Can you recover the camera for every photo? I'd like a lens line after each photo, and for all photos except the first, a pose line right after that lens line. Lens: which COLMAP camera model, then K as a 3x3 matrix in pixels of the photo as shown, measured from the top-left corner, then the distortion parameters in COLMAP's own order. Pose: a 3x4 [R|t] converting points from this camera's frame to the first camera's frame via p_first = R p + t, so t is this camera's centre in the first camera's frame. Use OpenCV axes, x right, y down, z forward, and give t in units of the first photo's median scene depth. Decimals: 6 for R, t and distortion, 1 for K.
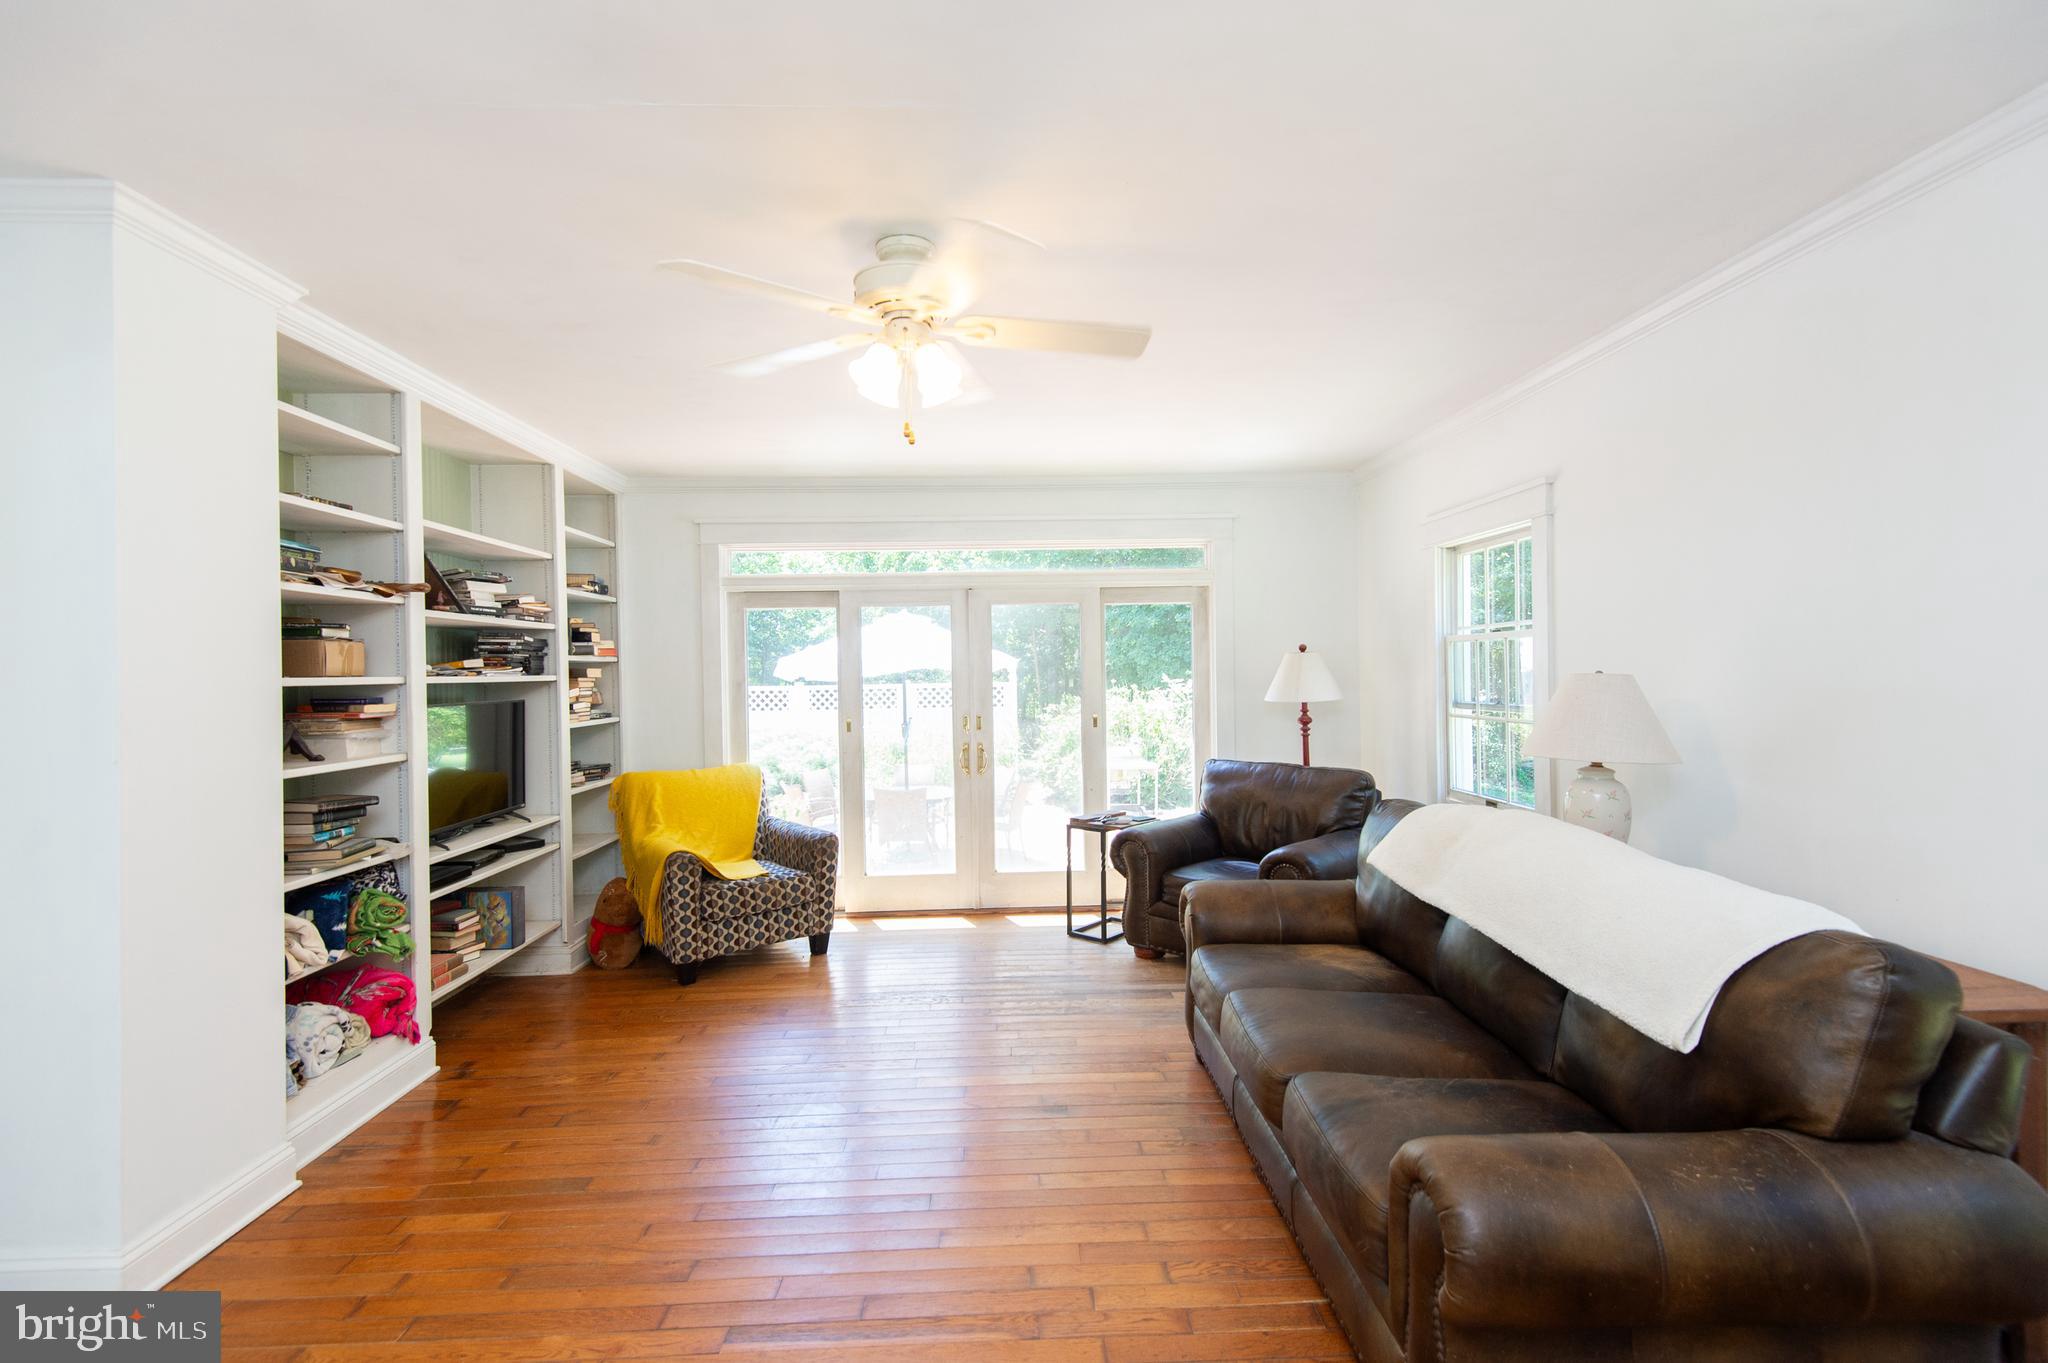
lens RADIAL K [[944.6, 0, 1025.0], [0, 944.6, 683.7], [0, 0, 1]] dist [0.002420, -0.002848]
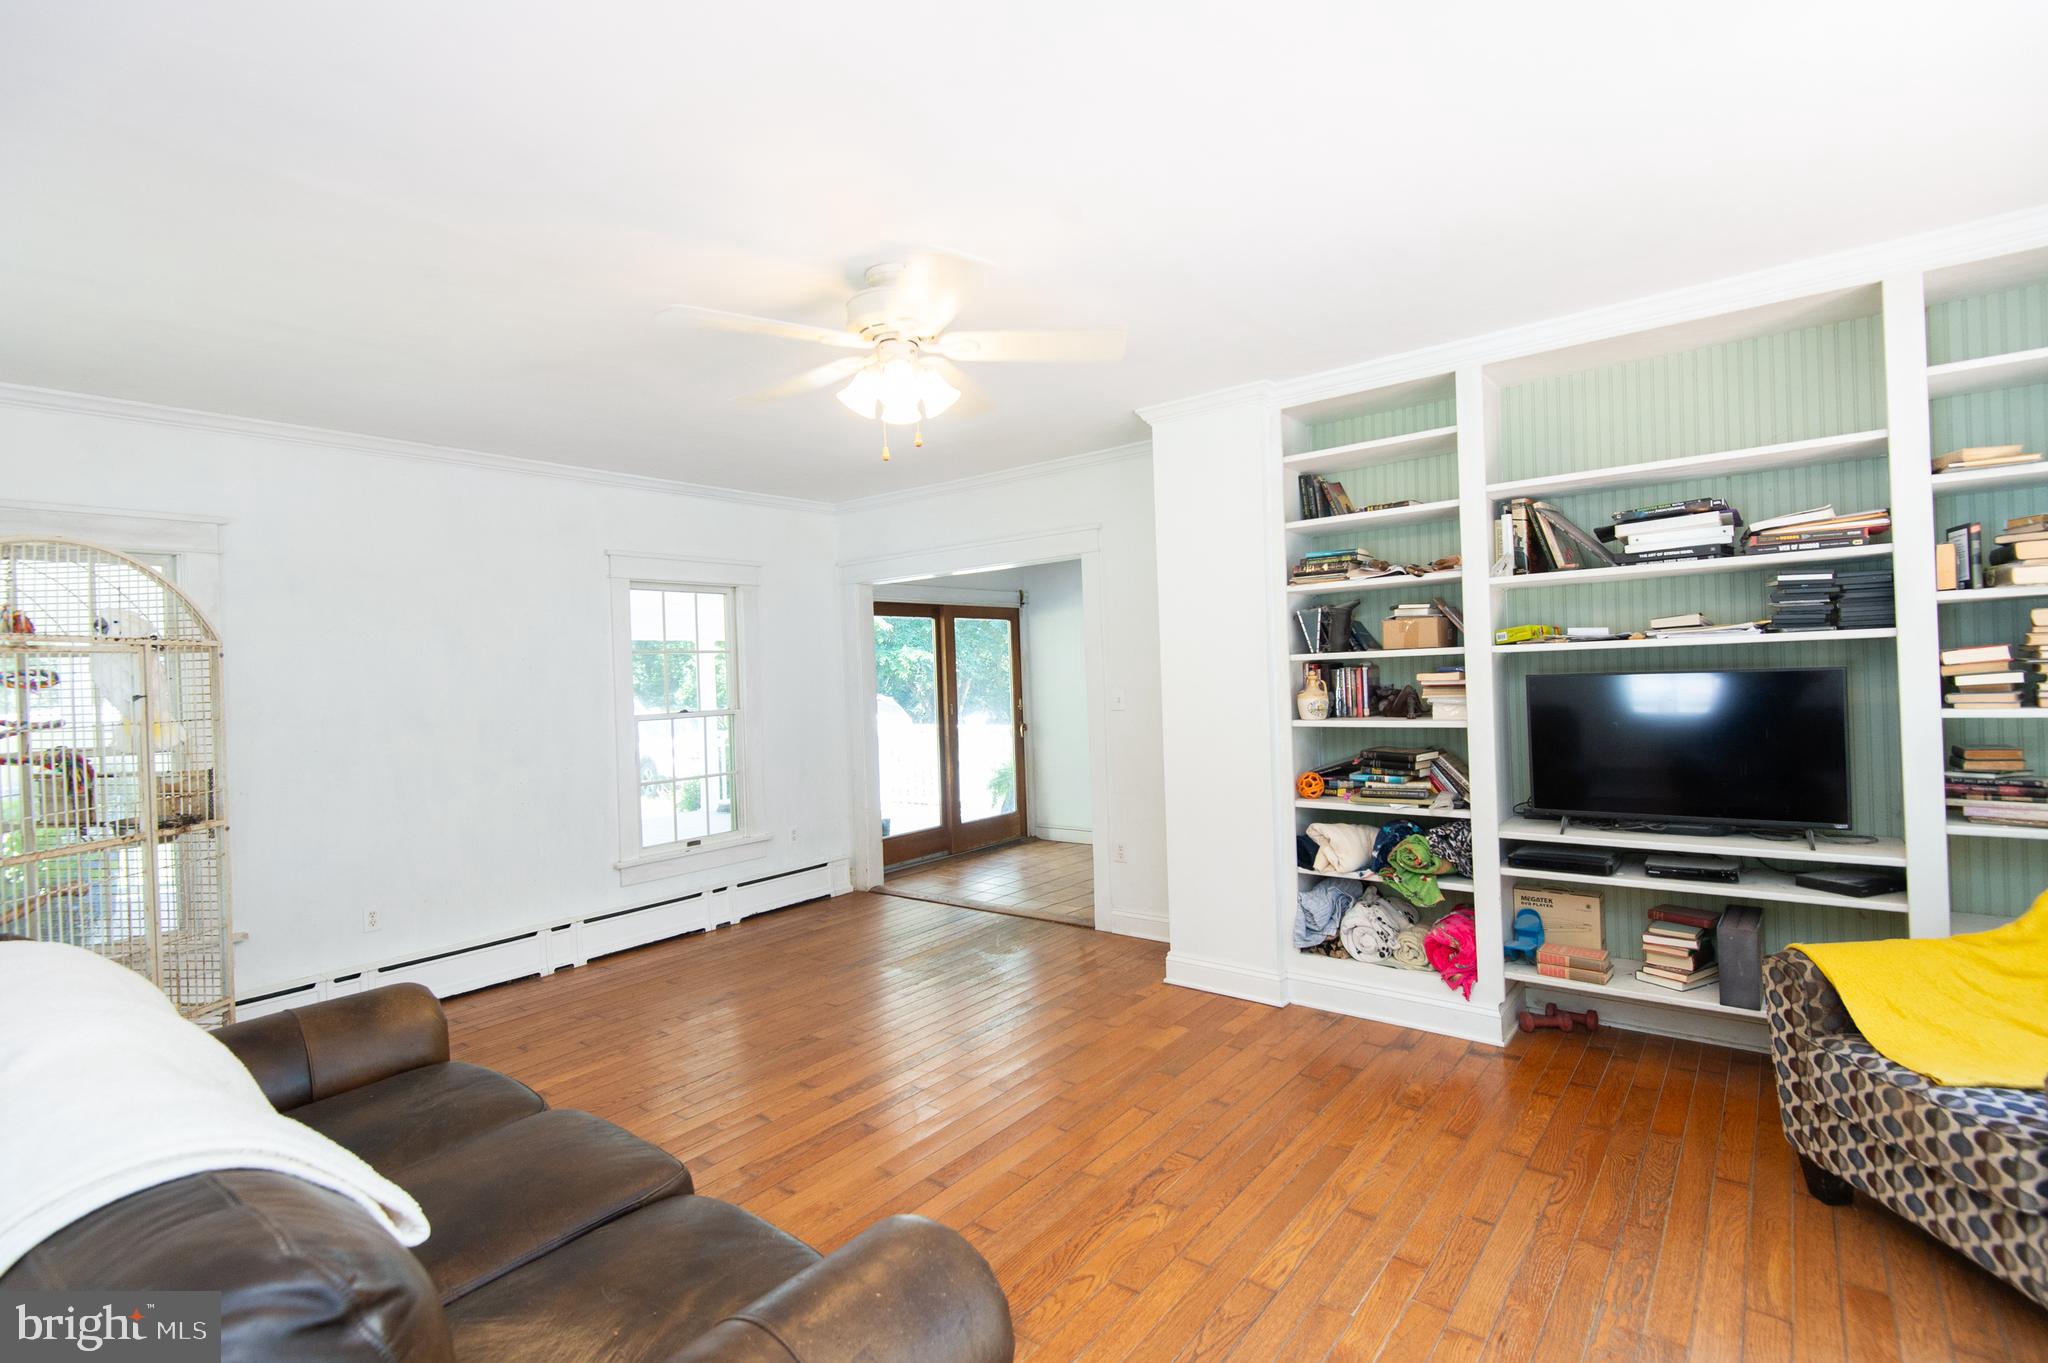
lens RADIAL K [[944.6, 0, 1017.6], [0, 944.6, 663.0], [0, 0, 1]] dist [0.002420, -0.002848]
pose [[-0.638646, 0.033901, -0.768753, 0.467839], [0.034342, 0.999289, 0.015538, -0.024768], [0.768734, -0.016477, -0.639357, 1.309568]]
